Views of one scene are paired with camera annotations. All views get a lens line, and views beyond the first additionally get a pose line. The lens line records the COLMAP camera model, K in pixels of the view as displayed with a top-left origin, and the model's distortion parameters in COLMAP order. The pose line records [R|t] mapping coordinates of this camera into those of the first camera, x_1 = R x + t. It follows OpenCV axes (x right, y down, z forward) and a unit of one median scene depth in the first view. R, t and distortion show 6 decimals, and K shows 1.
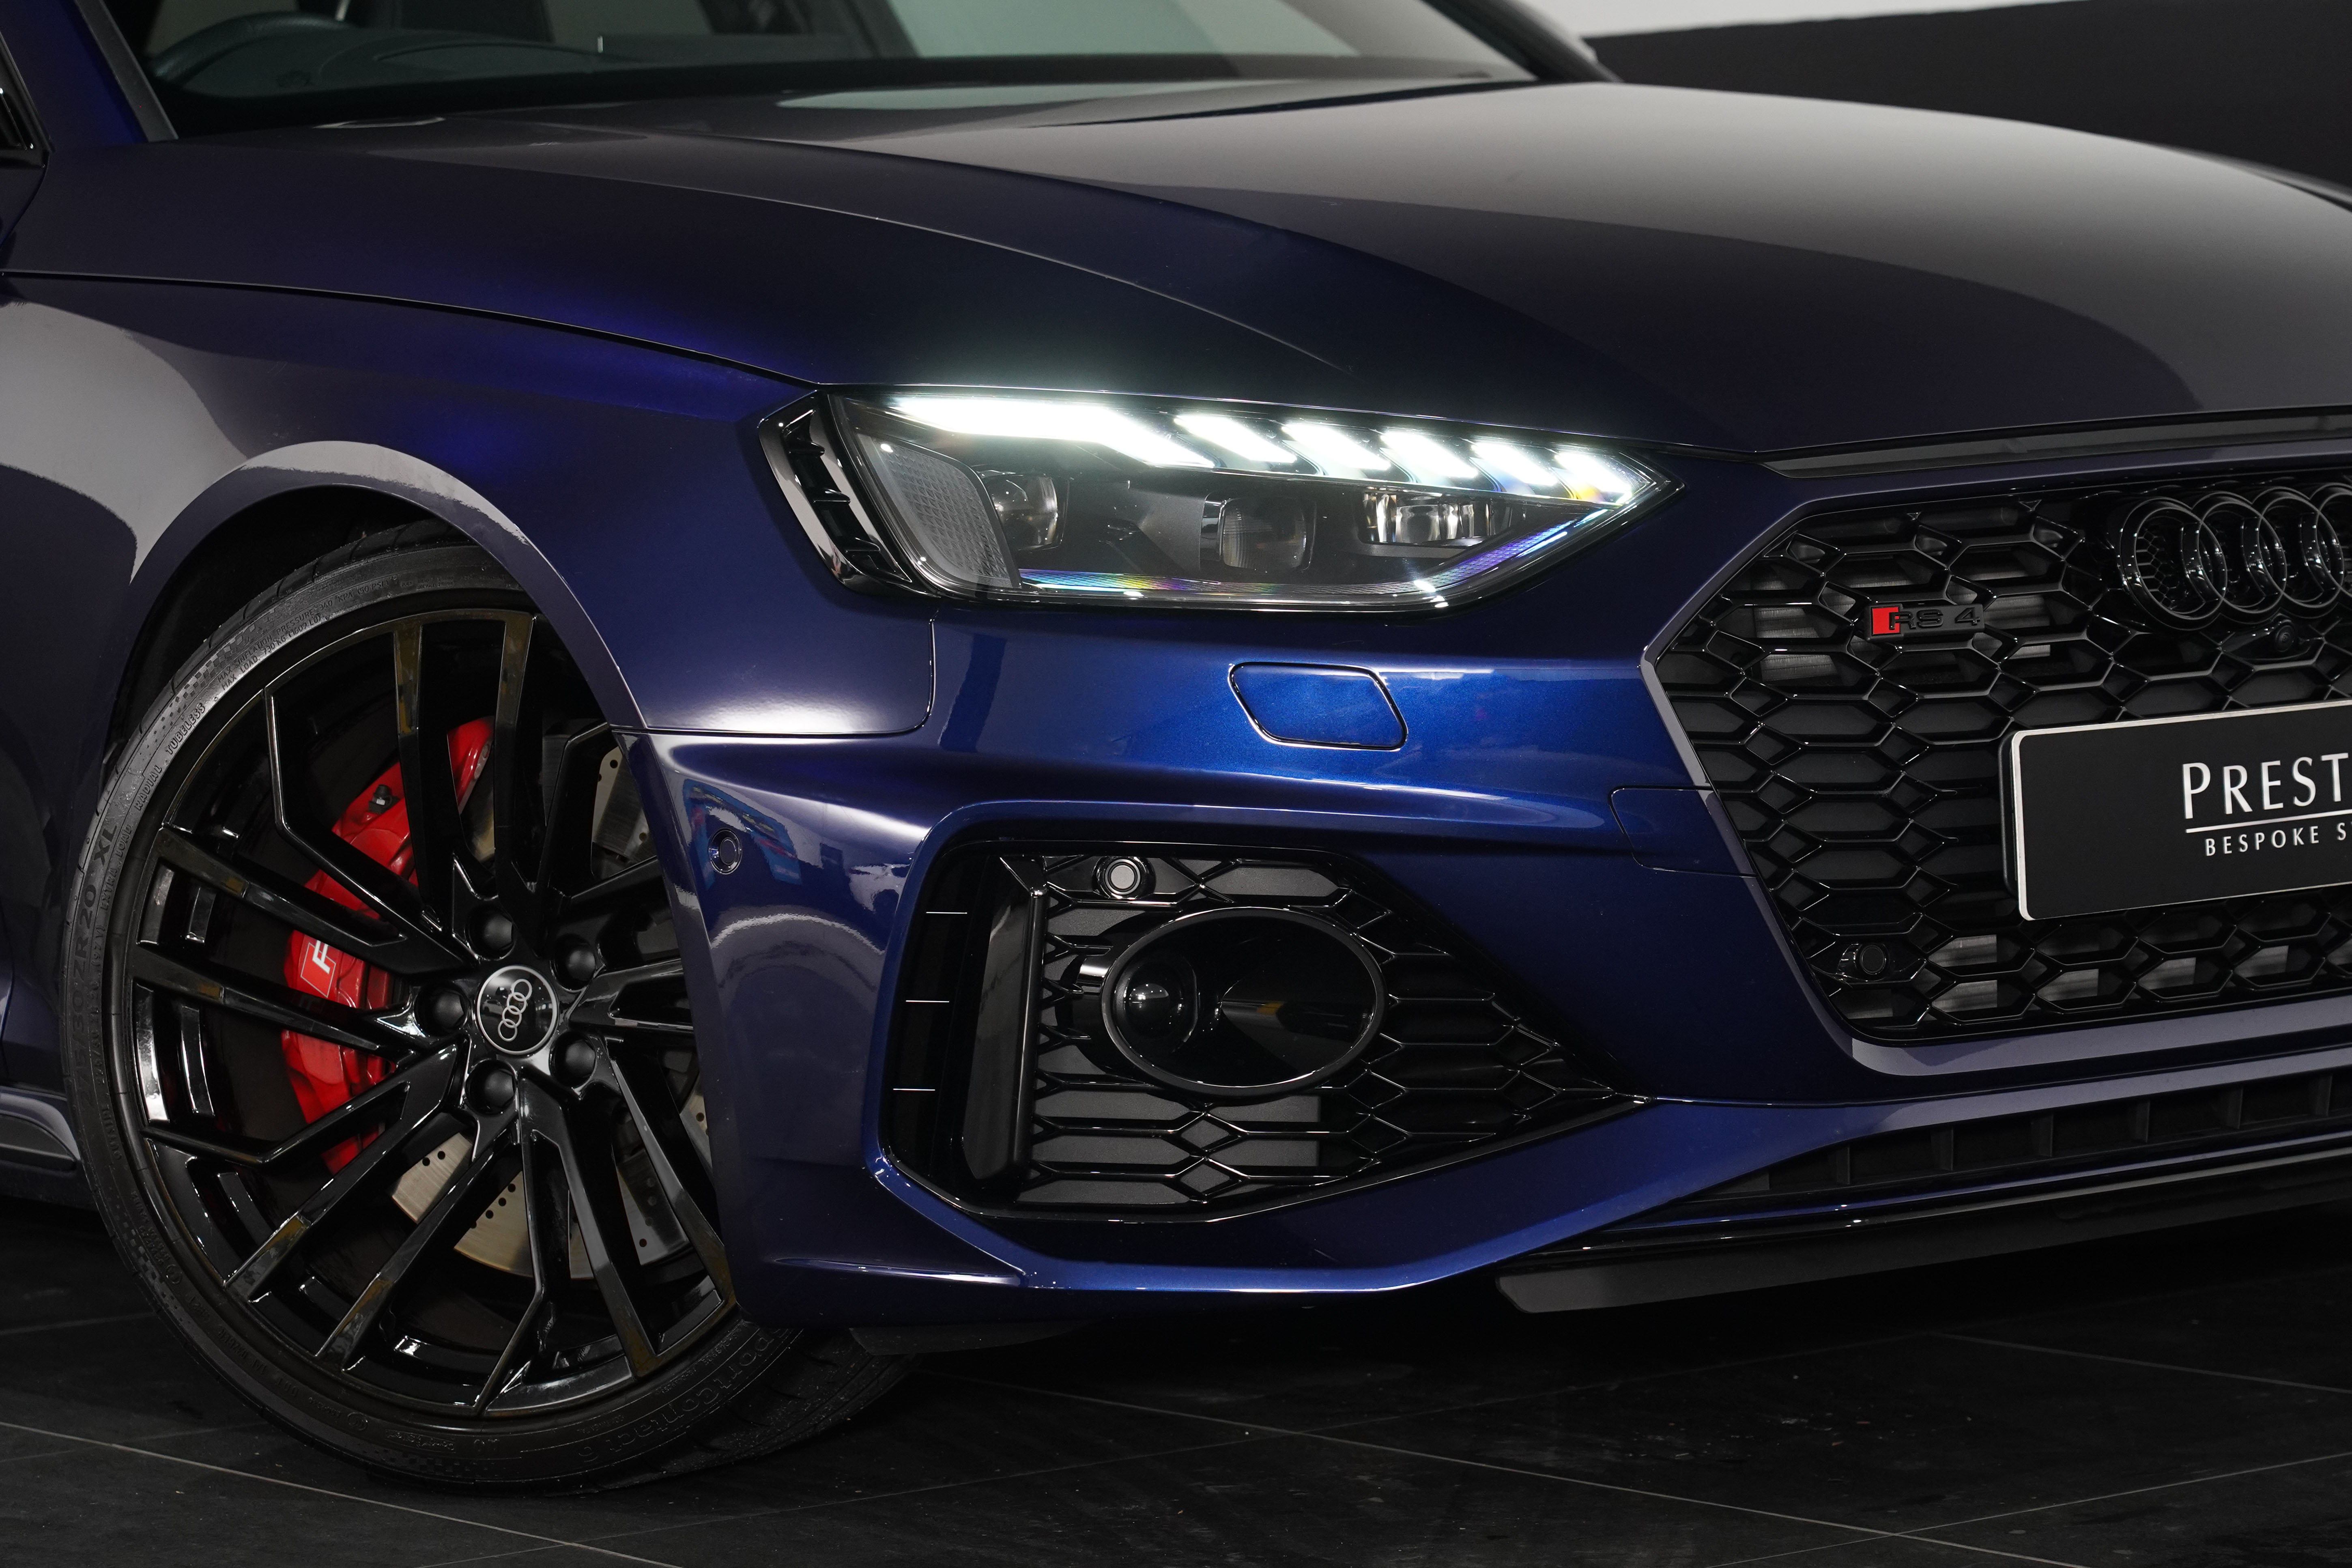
lens RADIAL K [[6992.8, 0, 1180.2], [0, 6992.8, 781.7], [0, 0, 1]] dist [0.002731, 0.000000]
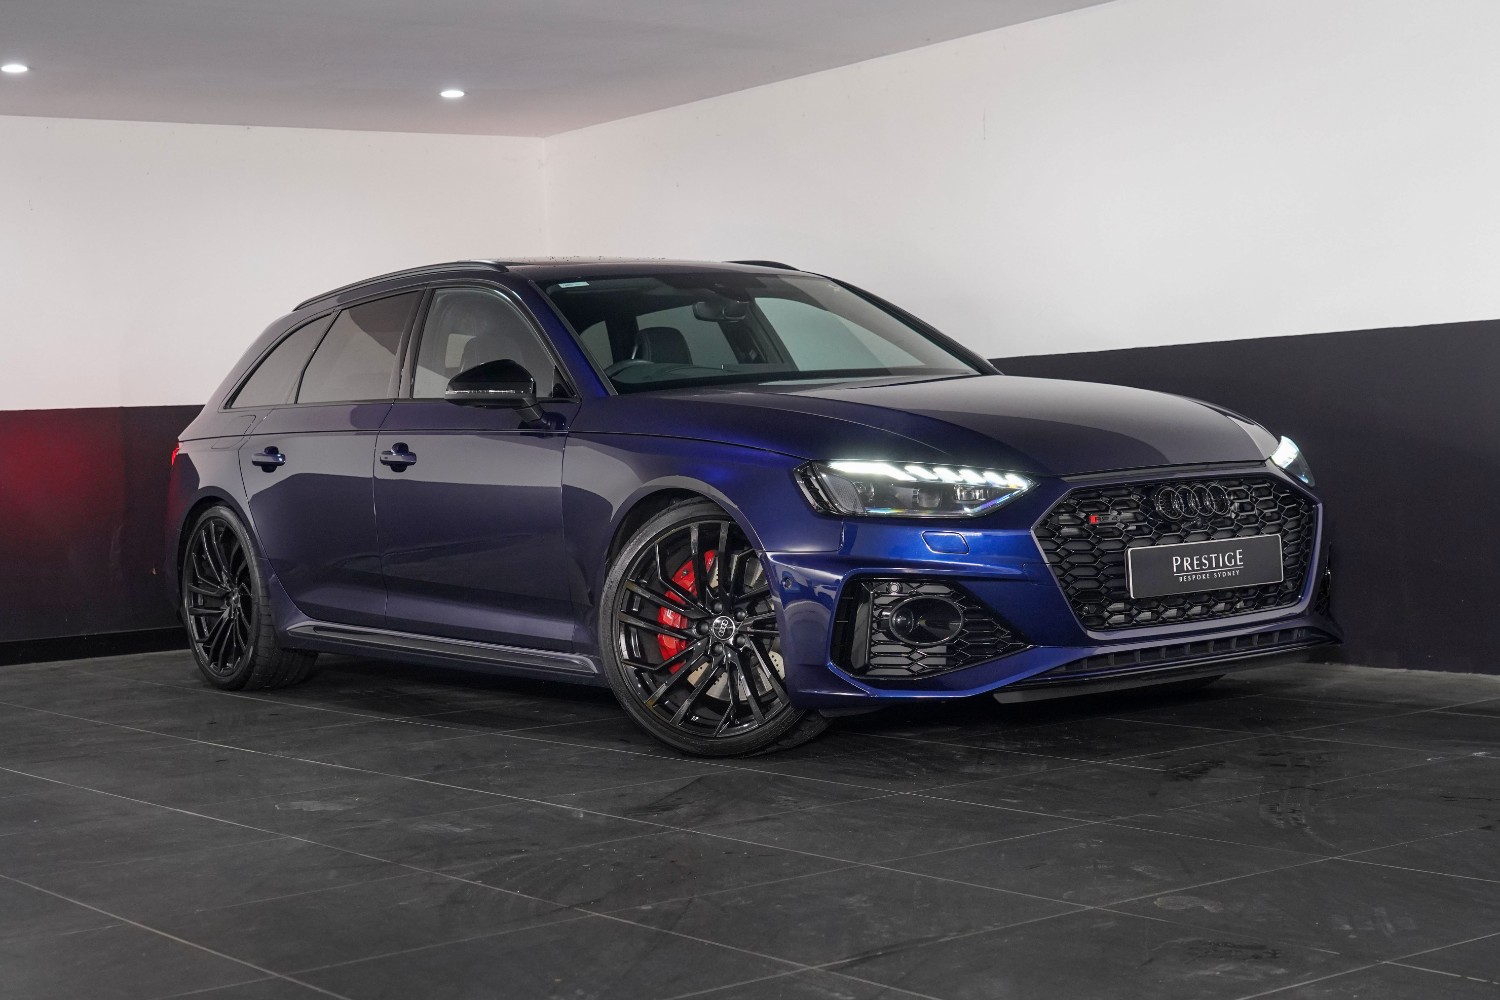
lens RADIAL K [[2422.5, 0, 746.0], [0, 2422.5, 507.1], [0, 0, 1]] dist [0.062208, 0.000000]
pose [[0.999927, -0.008365, -0.008671, -0.074157], [0.008007, 0.999143, -0.040598, 0.021665], [0.009003, 0.040526, 0.999138, -0.304397]]
